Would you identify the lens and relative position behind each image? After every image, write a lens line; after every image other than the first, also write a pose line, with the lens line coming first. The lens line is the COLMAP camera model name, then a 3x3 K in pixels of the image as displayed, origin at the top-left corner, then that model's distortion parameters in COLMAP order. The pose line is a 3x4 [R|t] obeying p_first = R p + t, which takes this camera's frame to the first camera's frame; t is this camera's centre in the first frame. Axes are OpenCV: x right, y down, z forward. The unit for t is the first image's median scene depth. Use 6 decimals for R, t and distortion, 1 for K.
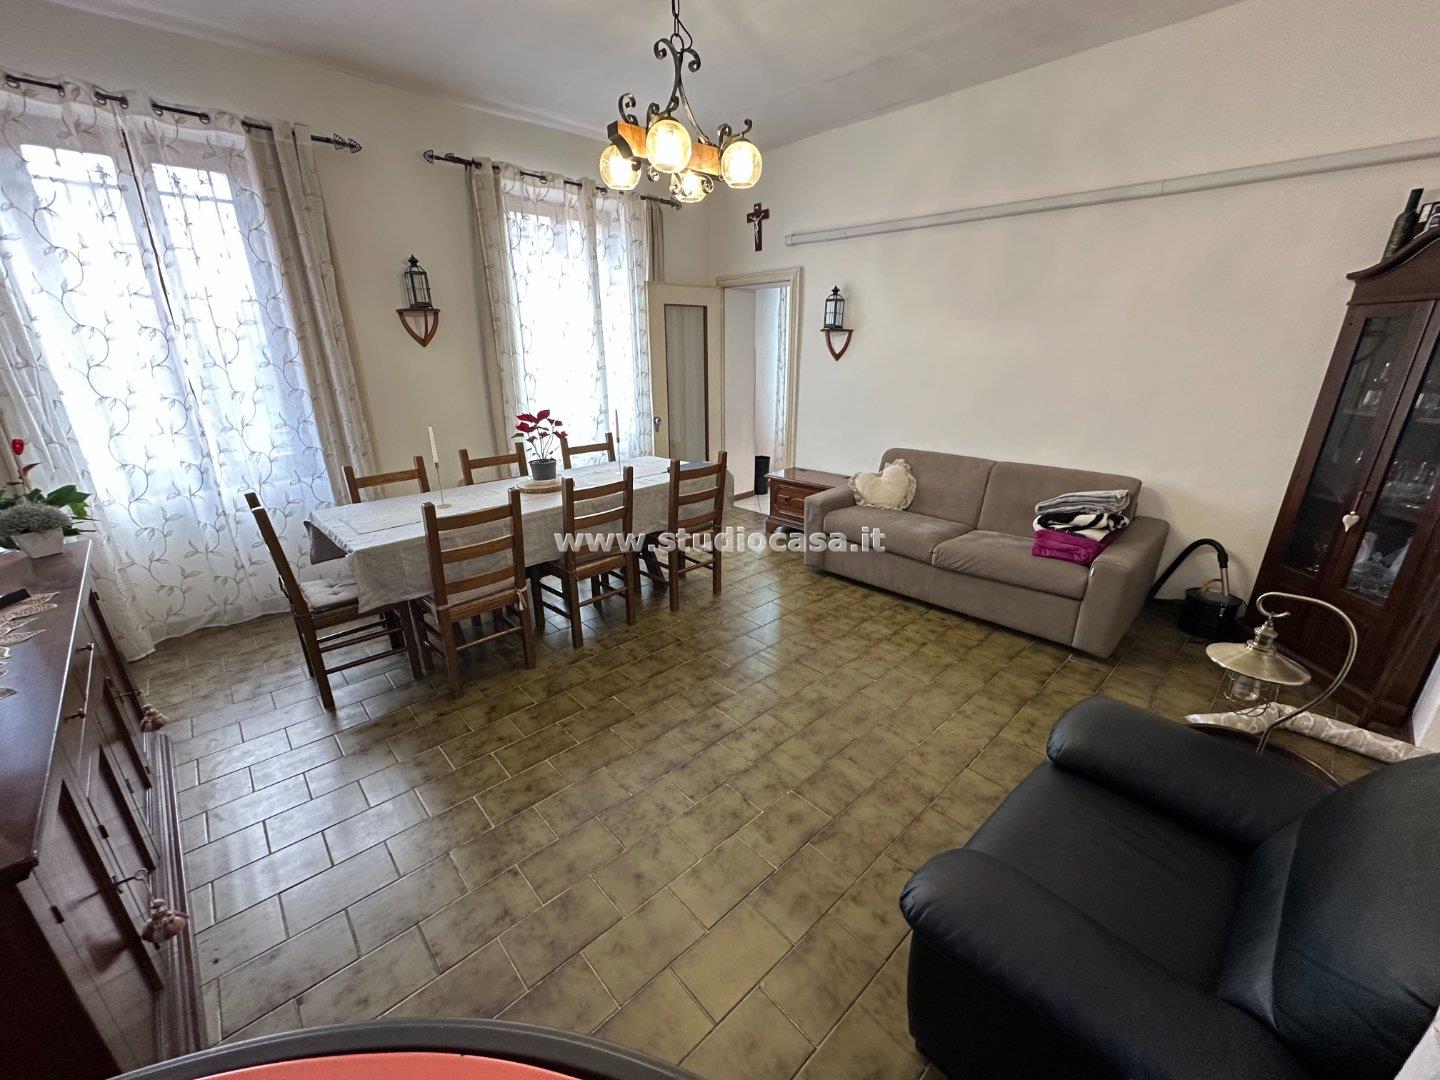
lens RADIAL K [[571.8, 0, 717.3], [0, 571.8, 544.4], [0, 0, 1]] dist [-0.003012, 0.000274]
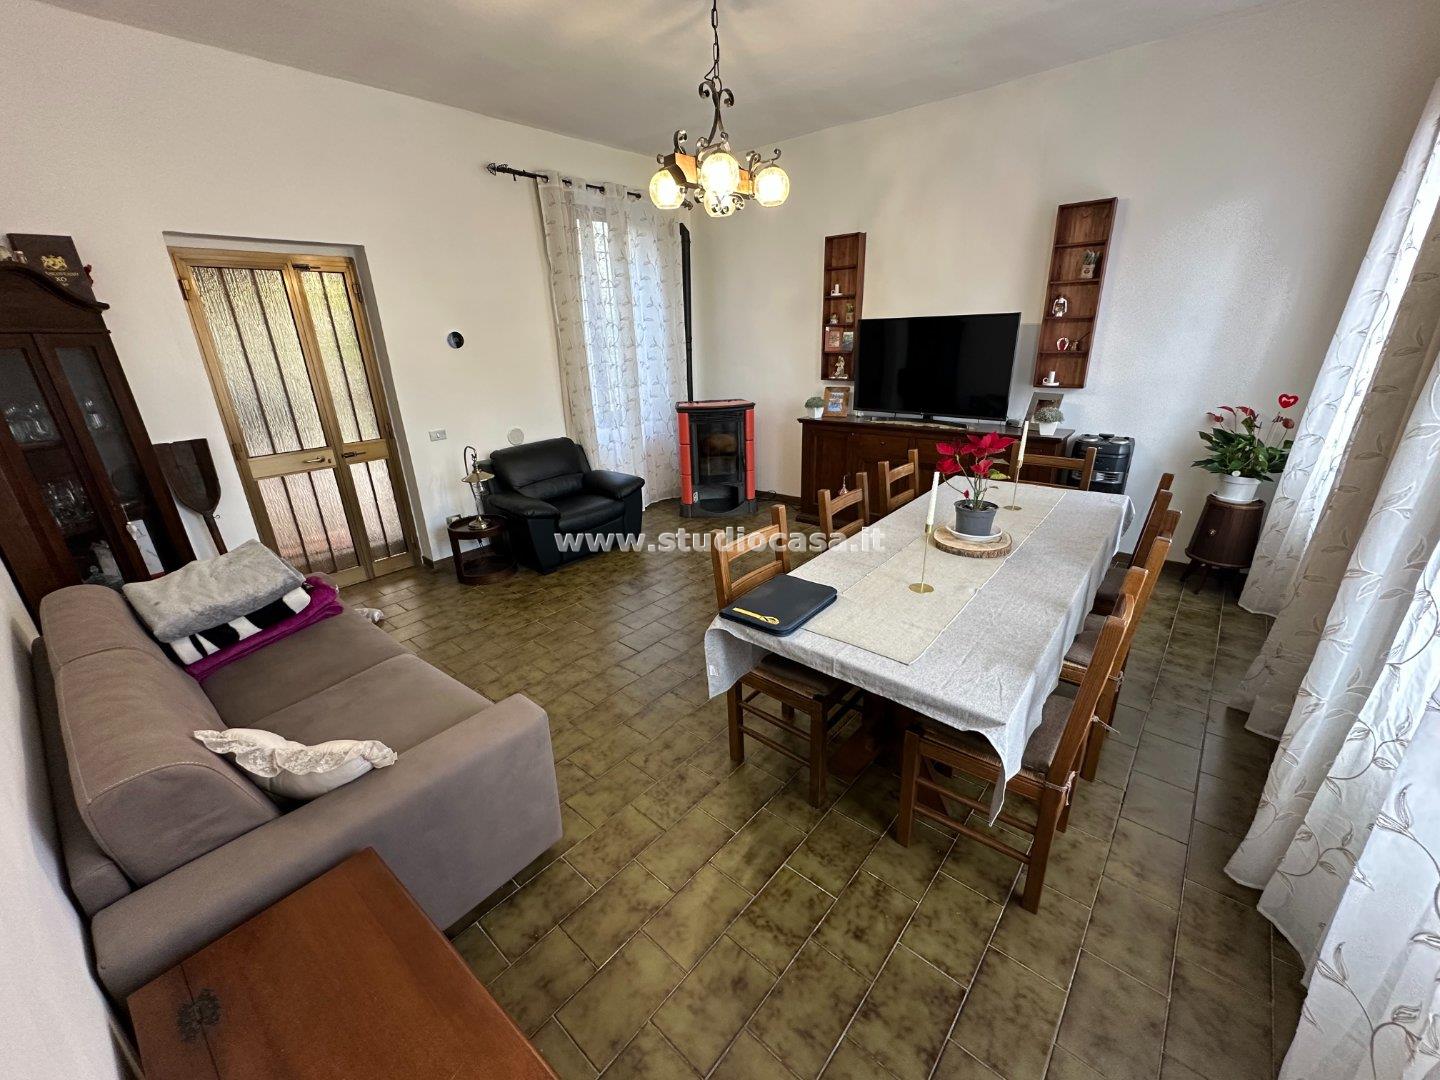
lens RADIAL K [[571.8, 0, 719.0], [0, 571.8, 542.4], [0, 0, 1]] dist [-0.003012, 0.000274]
pose [[-0.993970, 0.075215, -0.079795, 0.054216], [0.007837, 0.774550, 0.632464, -0.533063], [0.109376, 0.628025, -0.770468, 1.491410]]
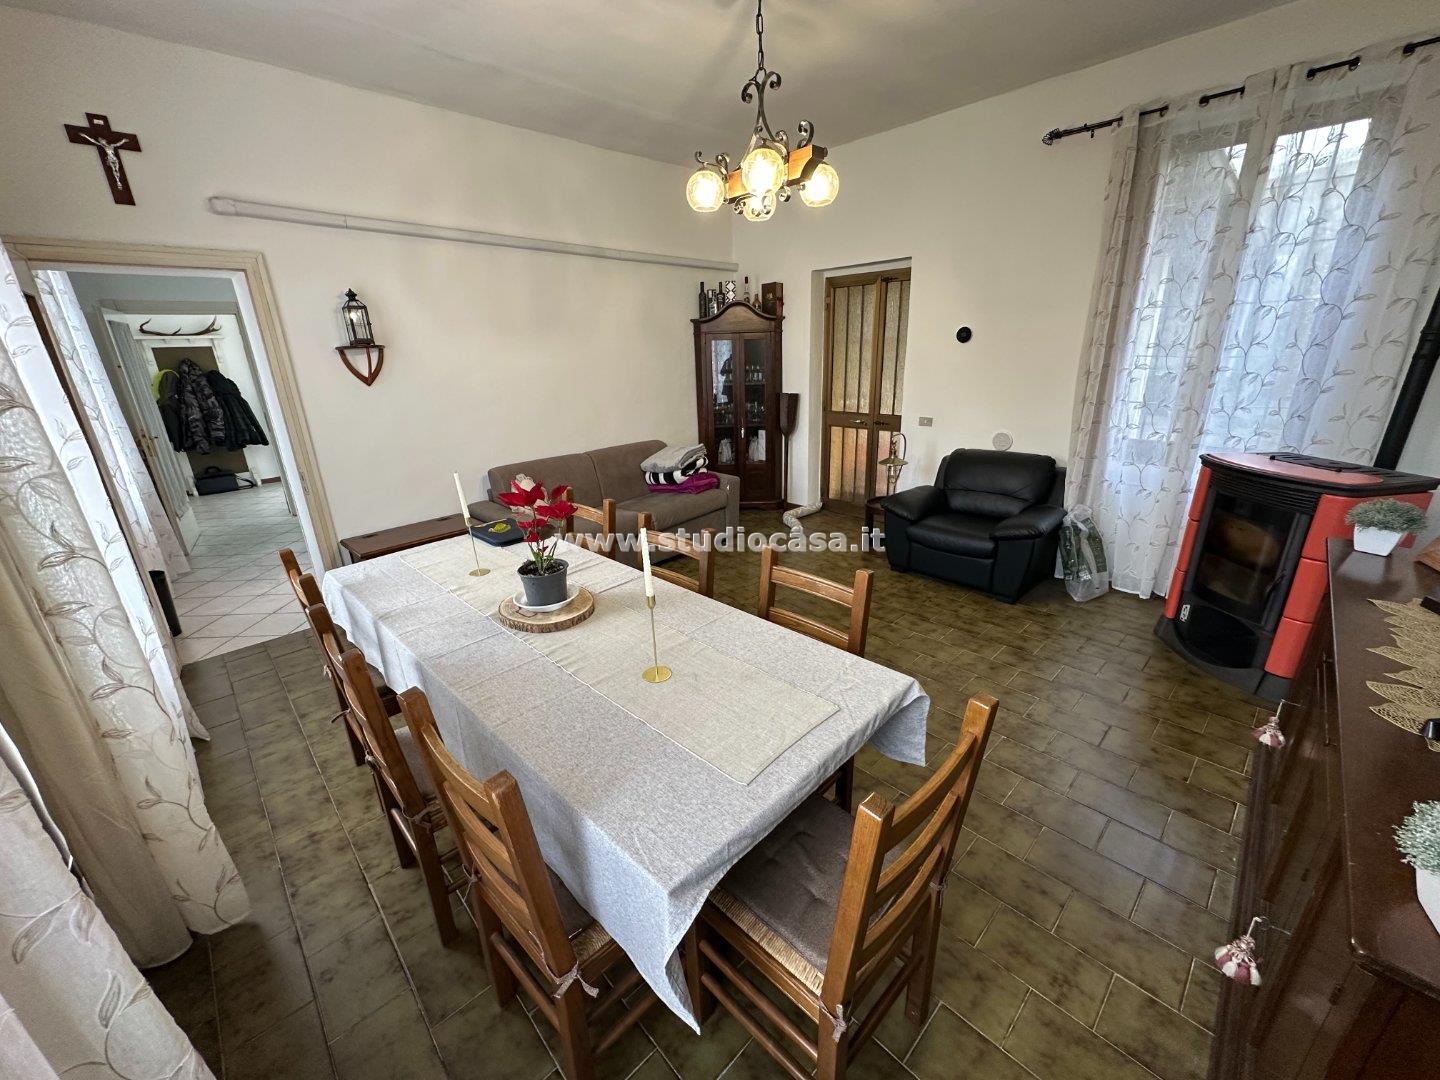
lens RADIAL K [[571.8, 0, 721.6], [0, 571.8, 543.2], [0, 0, 1]] dist [-0.003012, 0.000274]
pose [[-0.014483, -0.317259, 0.948228, -0.824695], [0.356507, 0.884364, 0.301336, -0.267150], [-0.934180, 0.342414, 0.100297, 0.753947]]
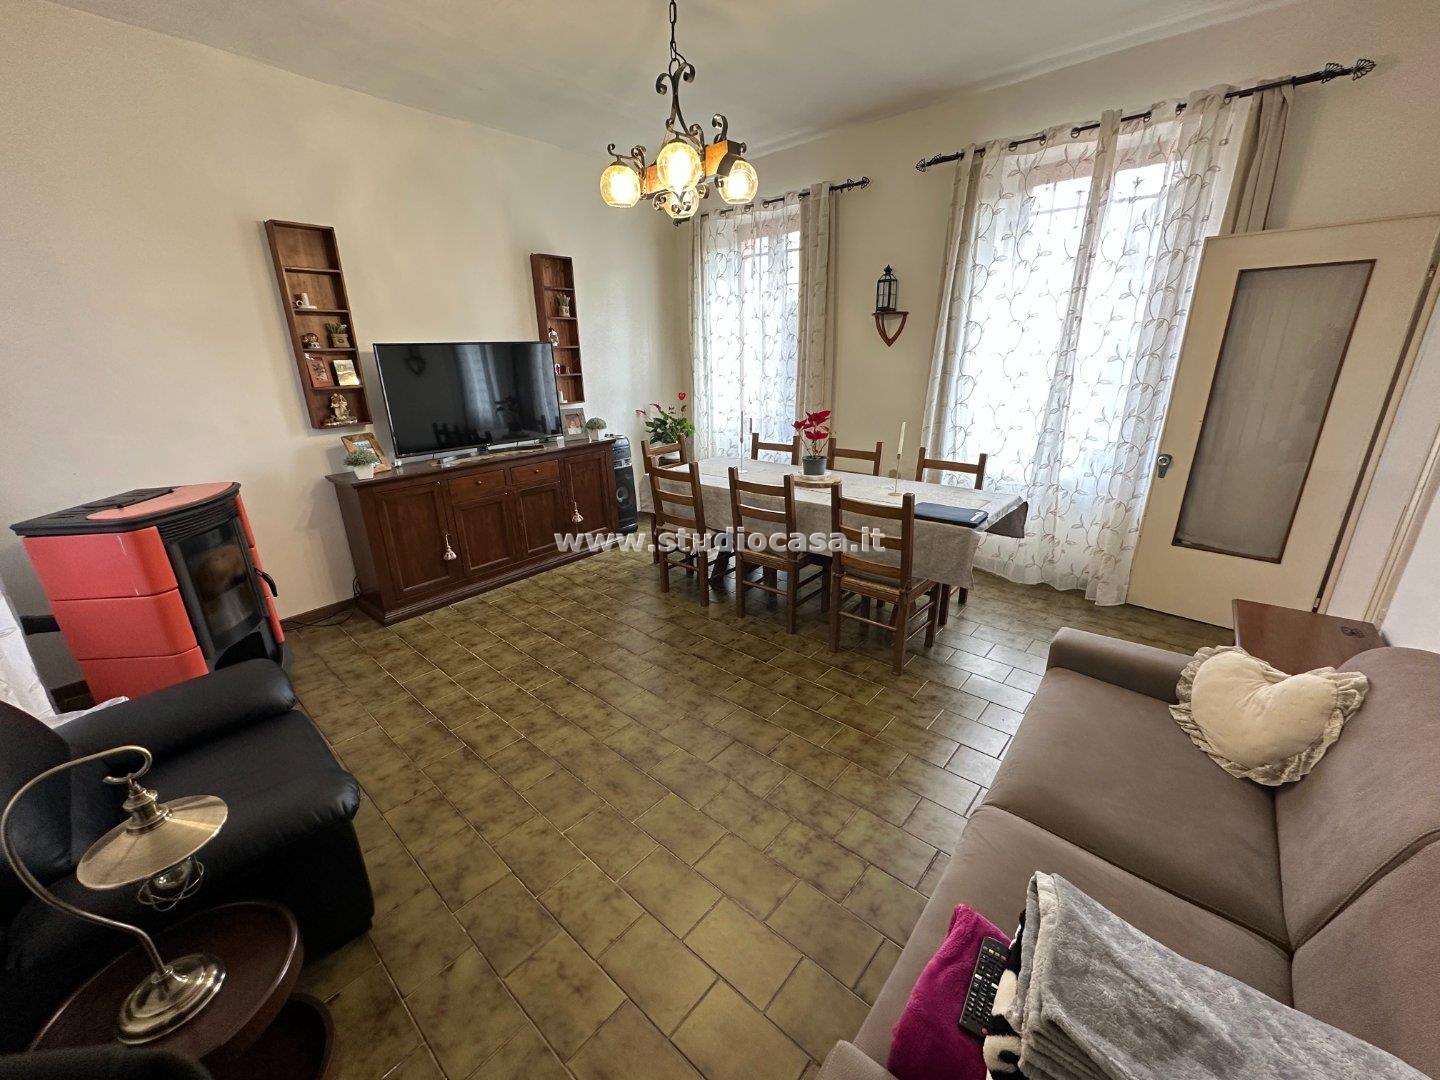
lens RADIAL K [[571.8, 0, 717.7], [0, 571.8, 544.4], [0, 0, 1]] dist [-0.003012, 0.000274]
pose [[0.097026, 0.330811, -0.938696, 0.717845], [-0.305599, 0.907488, 0.288225, -0.246899], [0.947204, 0.258899, 0.189146, 0.659189]]
